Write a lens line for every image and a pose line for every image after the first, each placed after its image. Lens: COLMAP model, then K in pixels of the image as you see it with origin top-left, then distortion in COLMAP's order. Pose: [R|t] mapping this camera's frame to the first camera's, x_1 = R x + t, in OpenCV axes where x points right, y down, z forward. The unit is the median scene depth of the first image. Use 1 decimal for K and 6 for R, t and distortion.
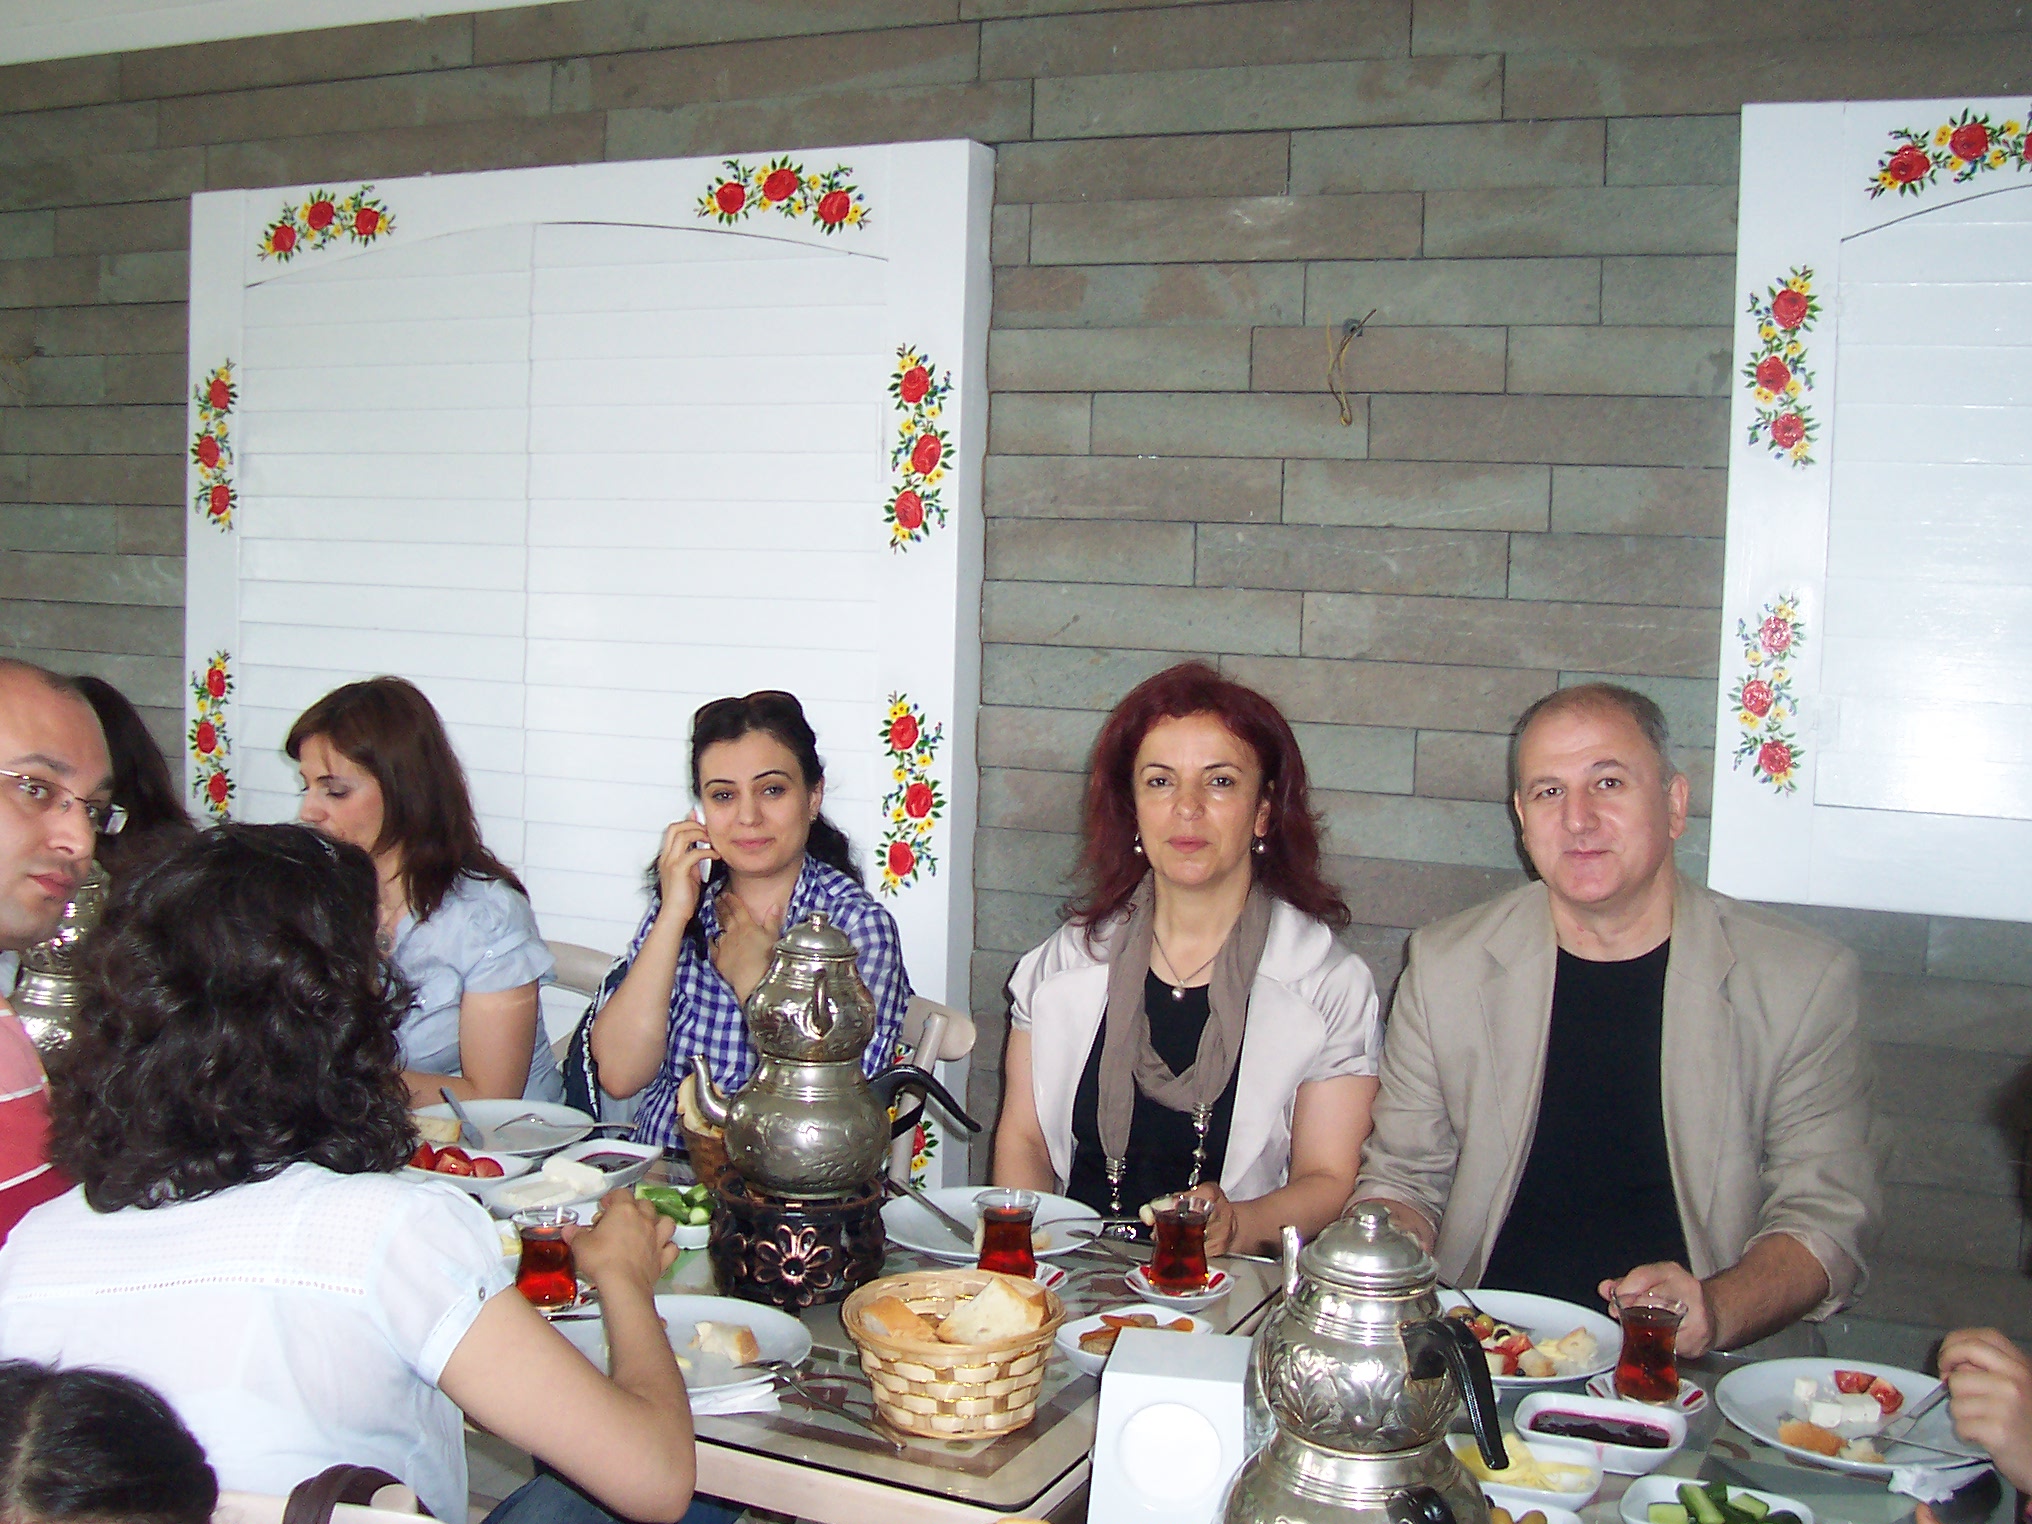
lens RADIAL K [[2195.4, 0, 1014.7], [0, 2195.4, 757.8], [0, 0, 1]] dist [-0.045687, 0.000000]
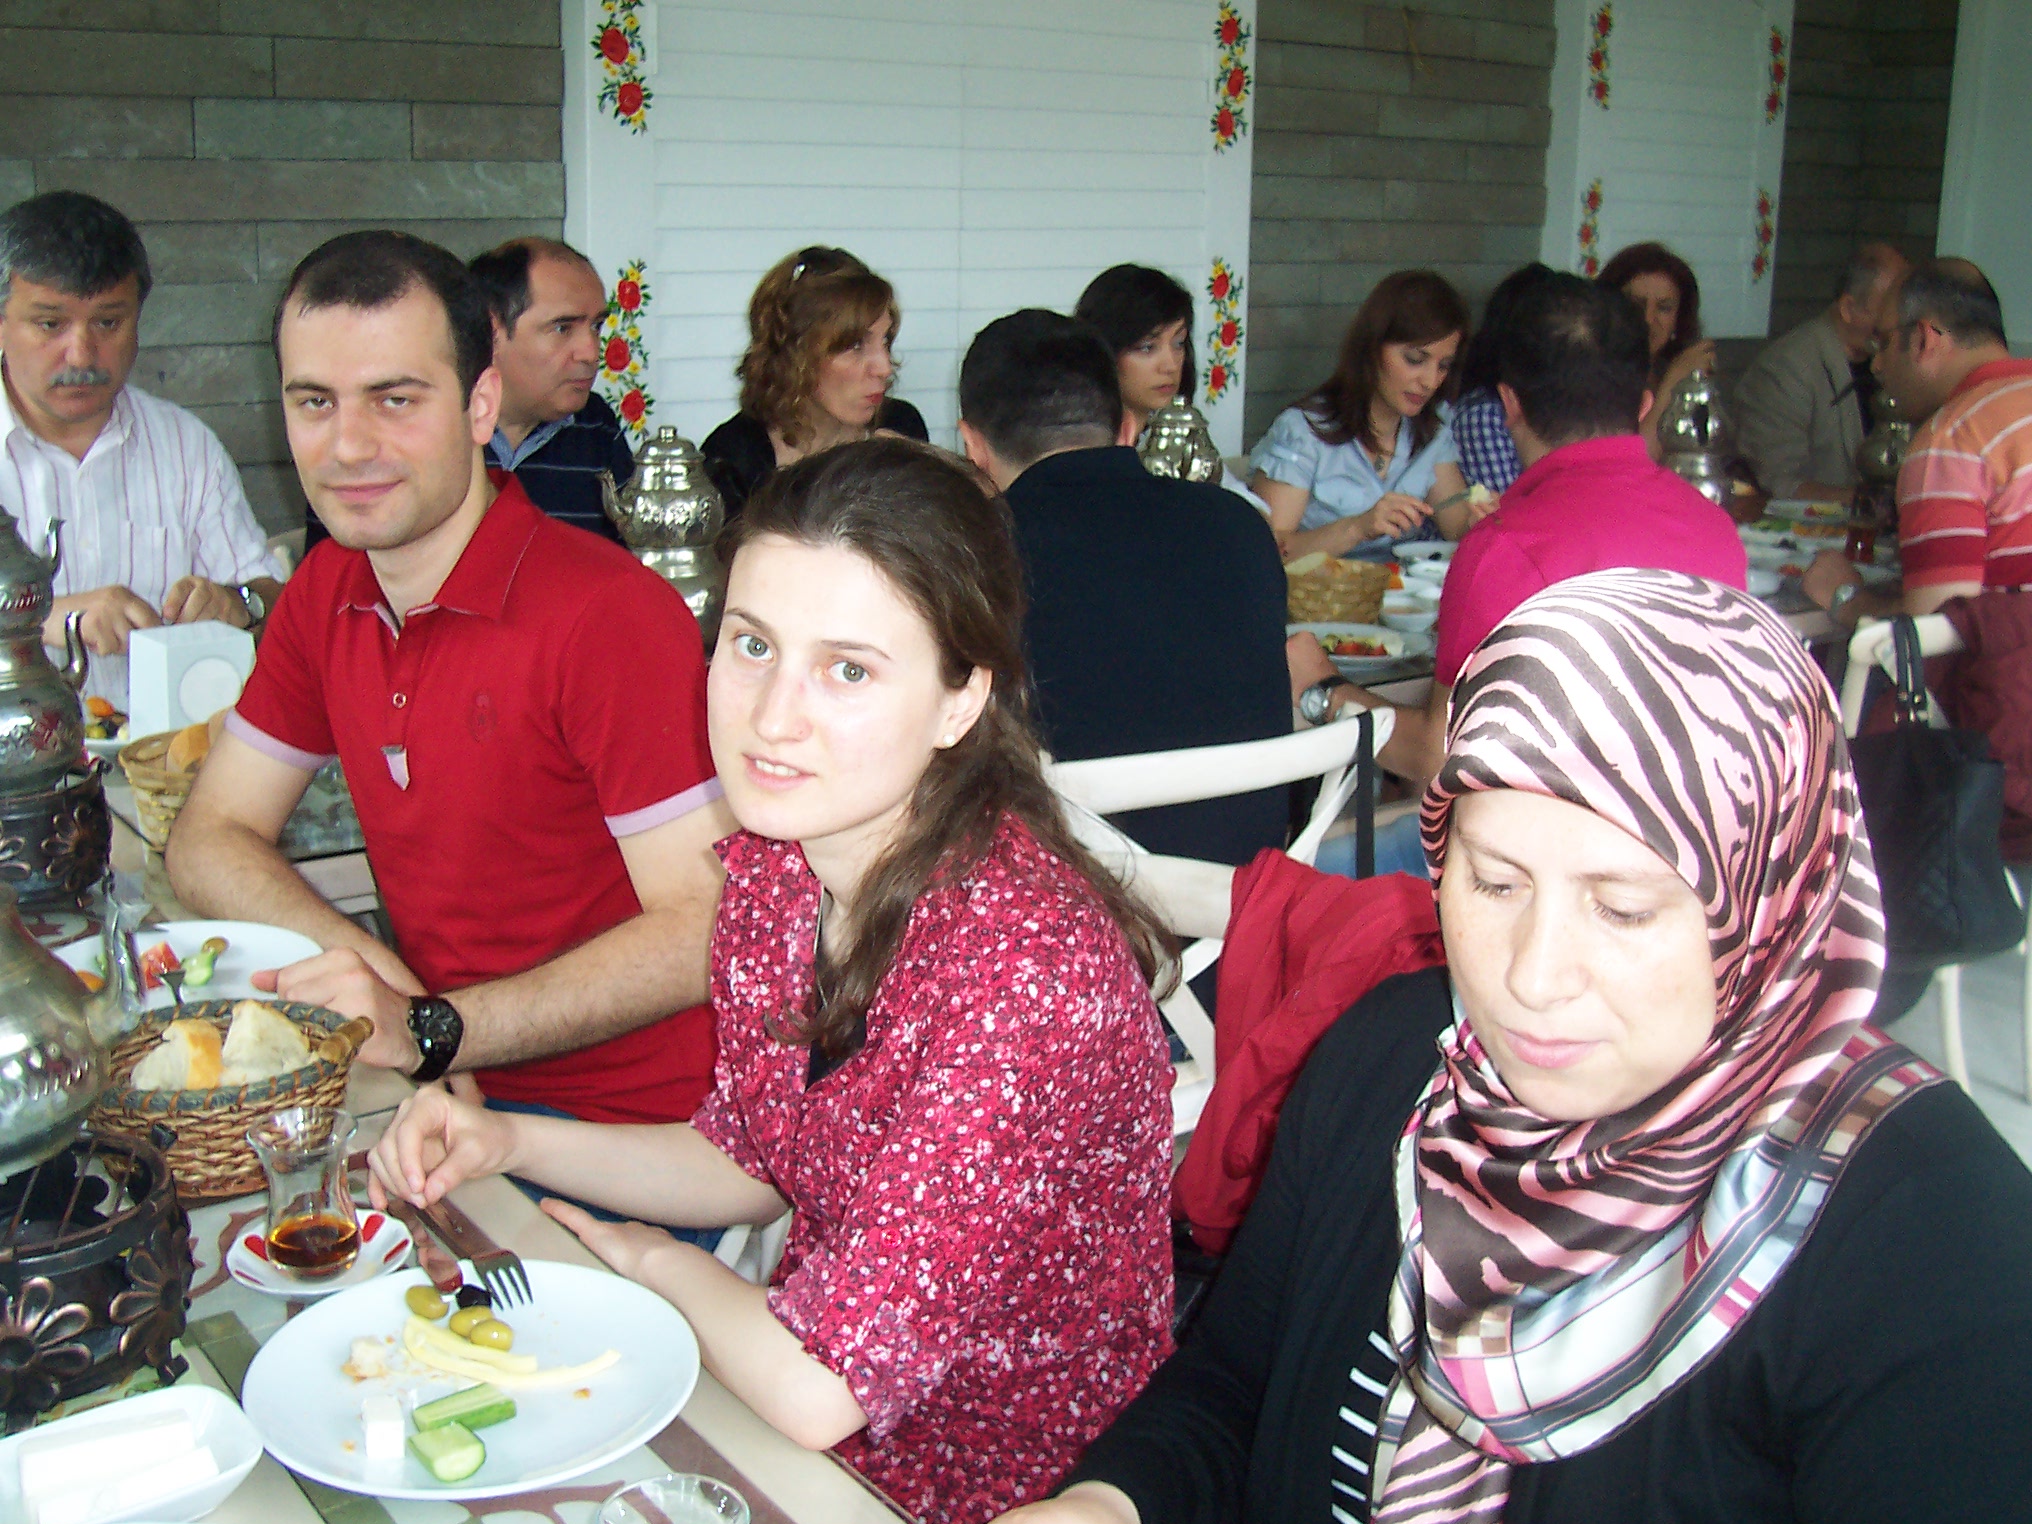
lens RADIAL K [[2195.4, 0, 1012.9], [0, 2195.4, 764.9], [0, 0, 1]] dist [-0.045687, 0.000000]
pose [[0.427175, -0.229251, 0.874623, -1.391186], [0.110660, 0.973306, 0.201069, -0.009335], [-0.897371, 0.010894, 0.441141, 0.500837]]
